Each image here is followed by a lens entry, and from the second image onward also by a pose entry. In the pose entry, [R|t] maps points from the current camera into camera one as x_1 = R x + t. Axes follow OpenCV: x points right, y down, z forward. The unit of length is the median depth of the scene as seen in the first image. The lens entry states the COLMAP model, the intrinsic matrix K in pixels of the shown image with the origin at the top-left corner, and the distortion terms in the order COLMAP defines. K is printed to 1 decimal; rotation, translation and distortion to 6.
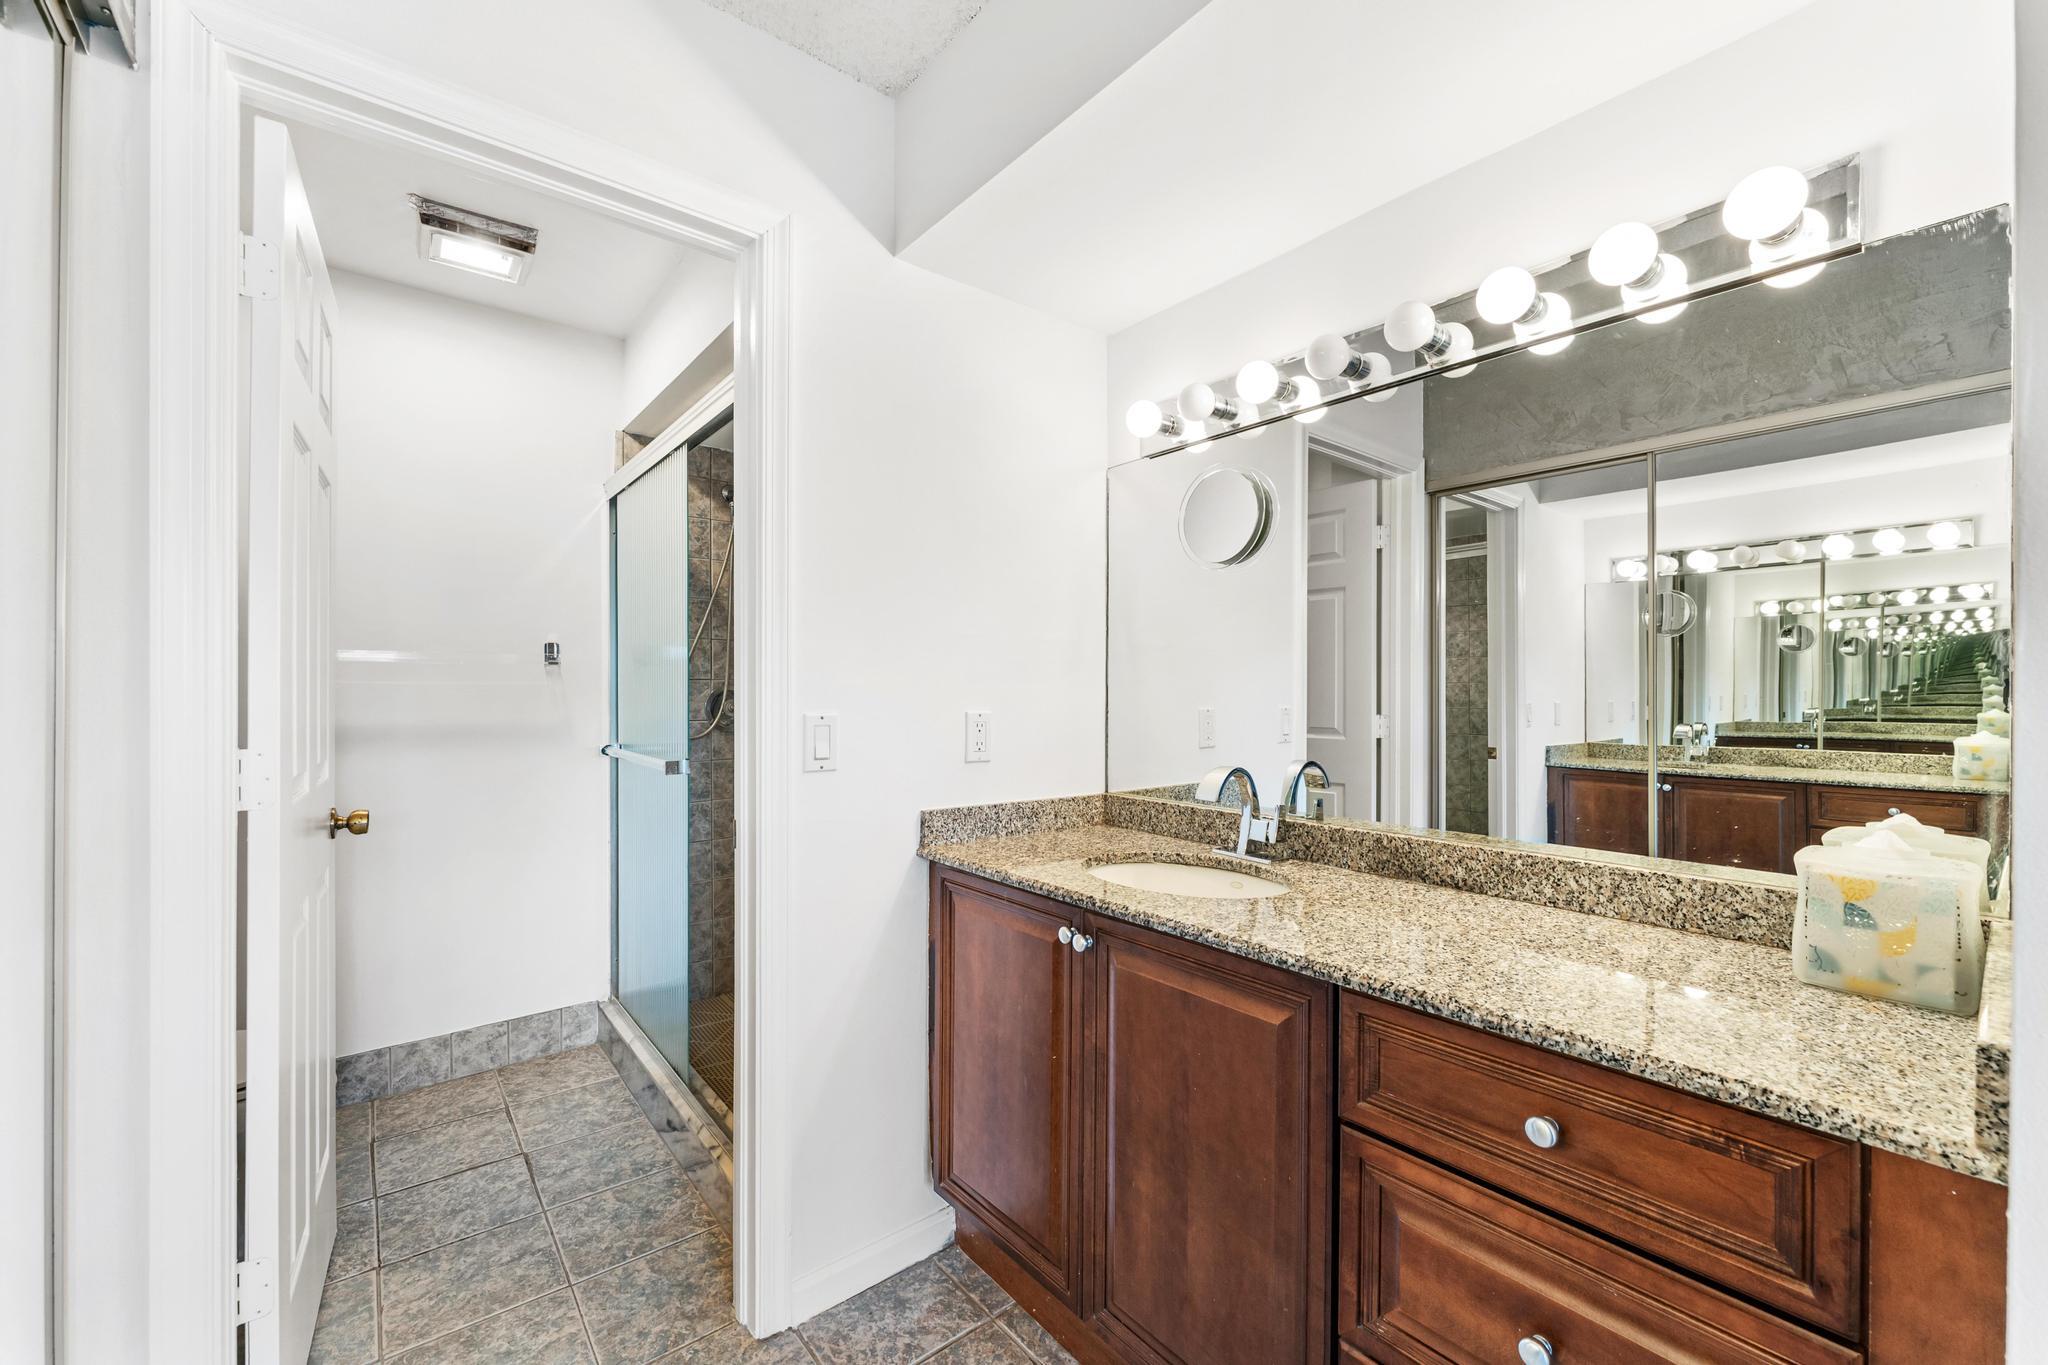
lens RADIAL K [[822.5, 0, 1021.0], [0, 822.5, 691.4], [0, 0, 1]] dist [0.003700, 0.000293]
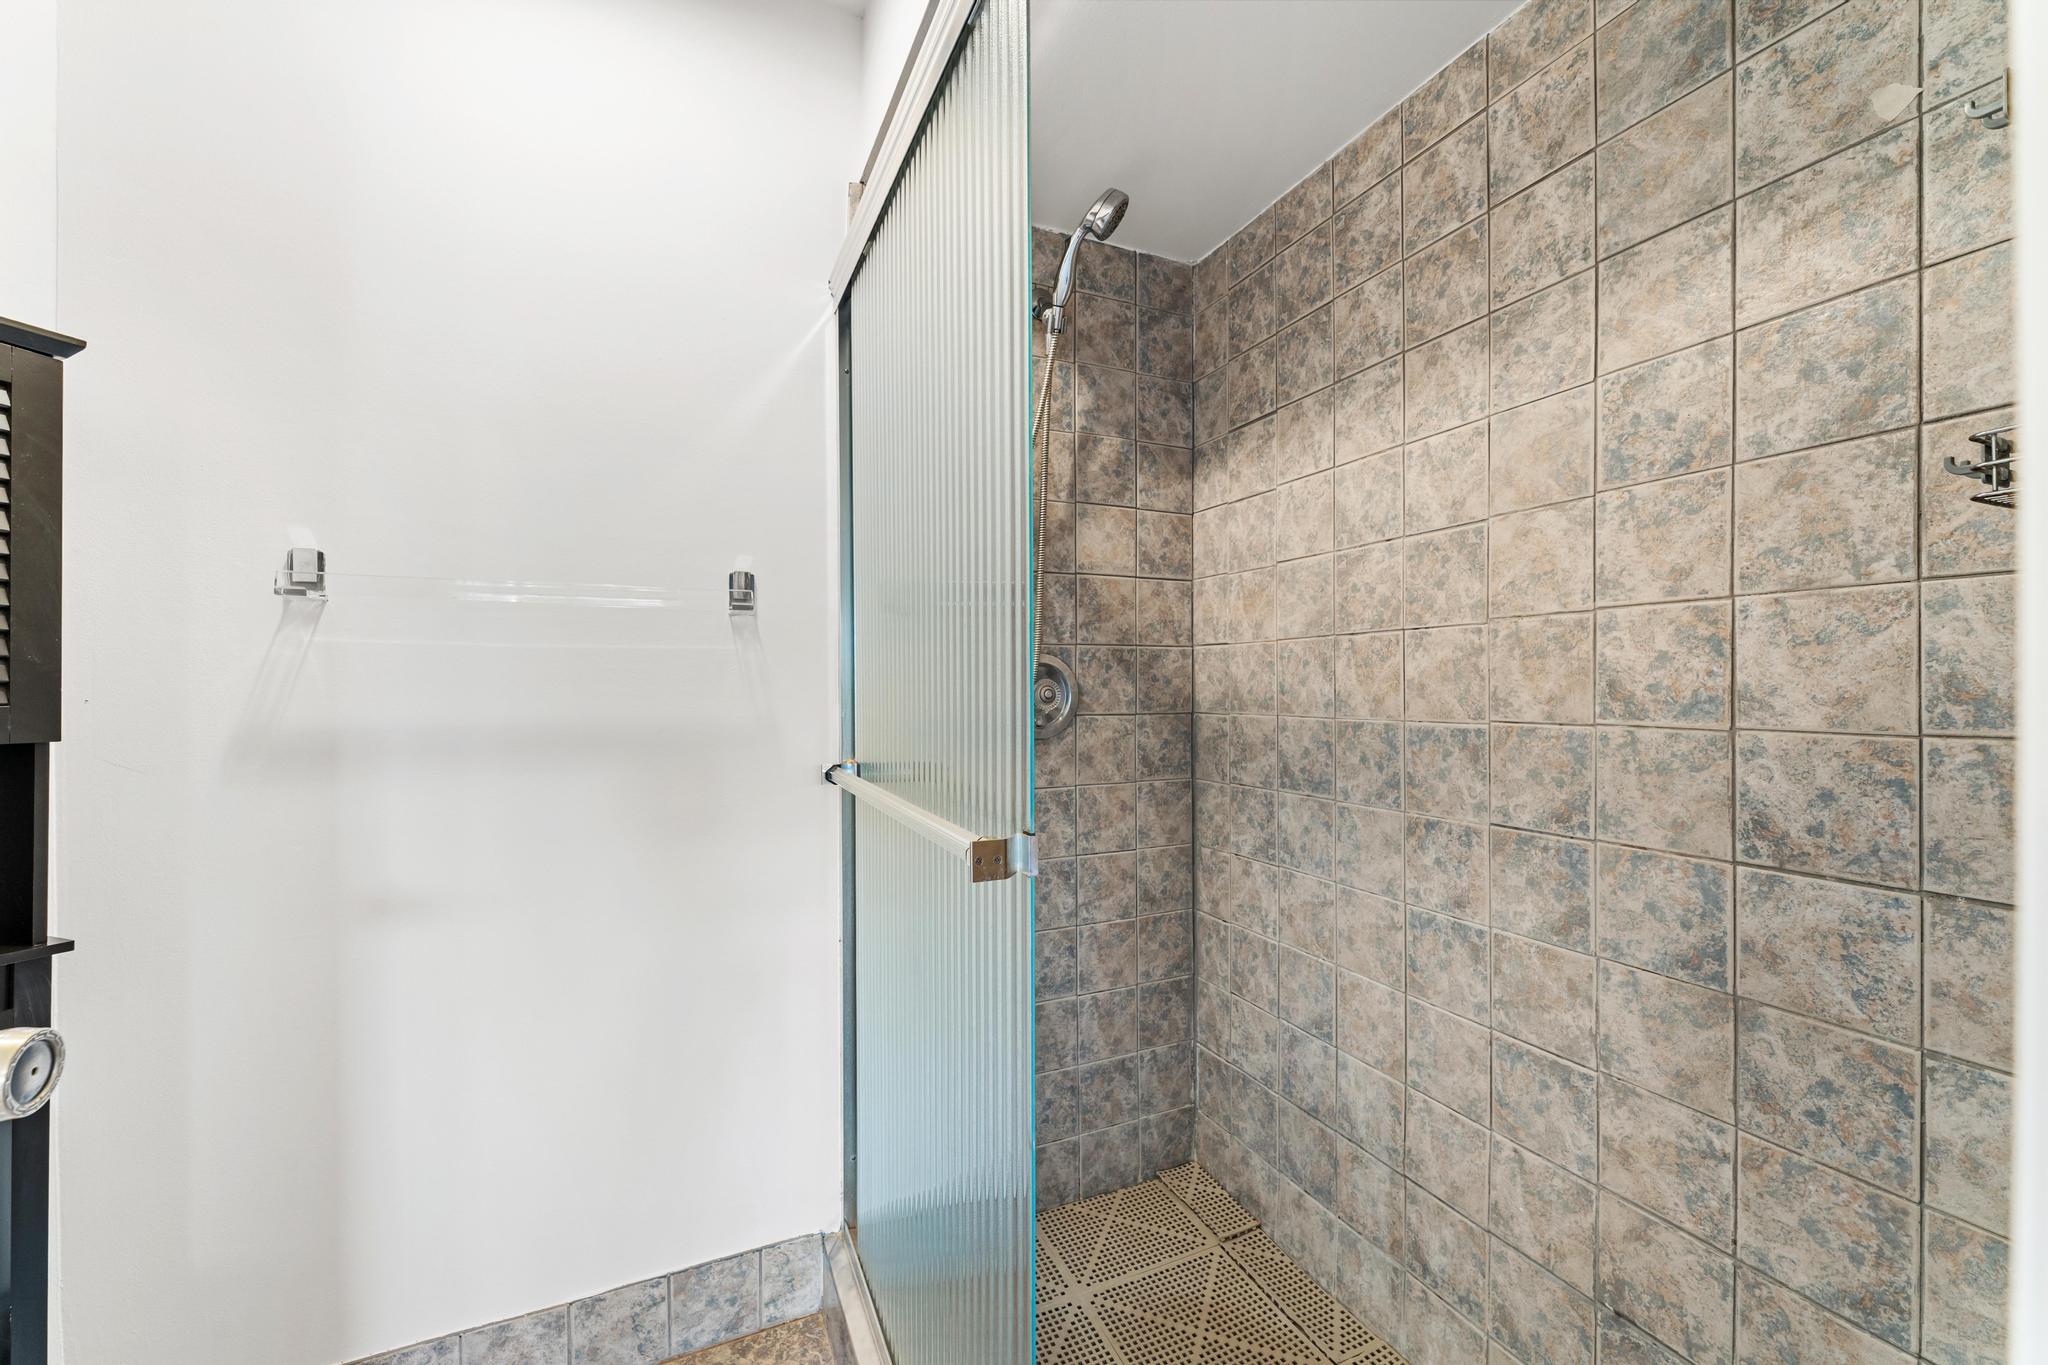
lens RADIAL K [[822.5, 0, 1025.1], [0, 822.5, 681.7], [0, 0, 1]] dist [0.003700, 0.000293]
pose [[0.967291, -0.001351, -0.253665, -0.285856], [0.002440, 0.999989, 0.003979, 0.013200], [0.253656, -0.004467, 0.967284, 0.592772]]
